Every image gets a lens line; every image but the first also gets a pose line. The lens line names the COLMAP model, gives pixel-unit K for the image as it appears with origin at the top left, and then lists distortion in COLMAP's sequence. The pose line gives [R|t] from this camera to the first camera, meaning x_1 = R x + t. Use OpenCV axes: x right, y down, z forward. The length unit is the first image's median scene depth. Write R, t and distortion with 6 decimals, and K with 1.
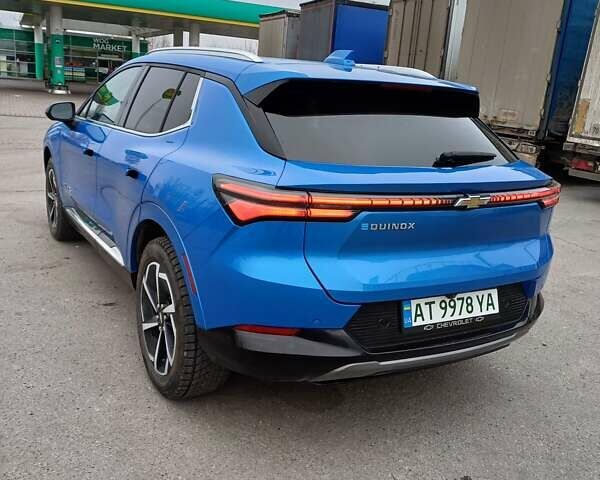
lens RADIAL K [[571.7, 0, 289.7], [0, 571.7, 238.5], [0, 0, 1]] dist [0.136041, -0.226538]
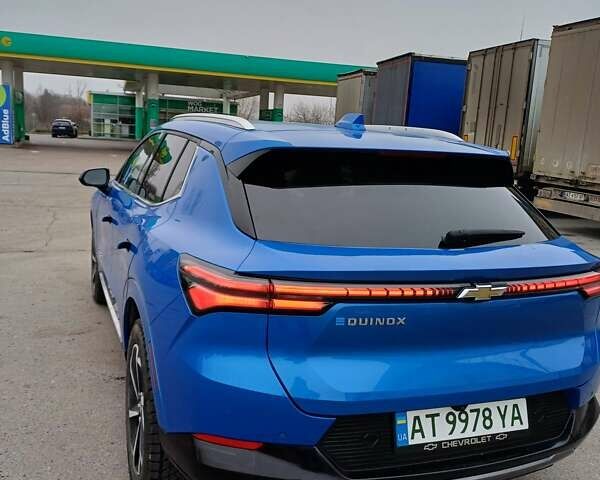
lens RADIAL K [[574.3, 0, 282.8], [0, 574.3, 236.9], [0, 0, 1]] dist [0.125154, -0.185511]
pose [[0.987405, 0.009147, -0.157951, 0.156680], [-0.024018, 0.995423, -0.092500, -0.055504], [0.156382, 0.095129, 0.983105, 0.130412]]
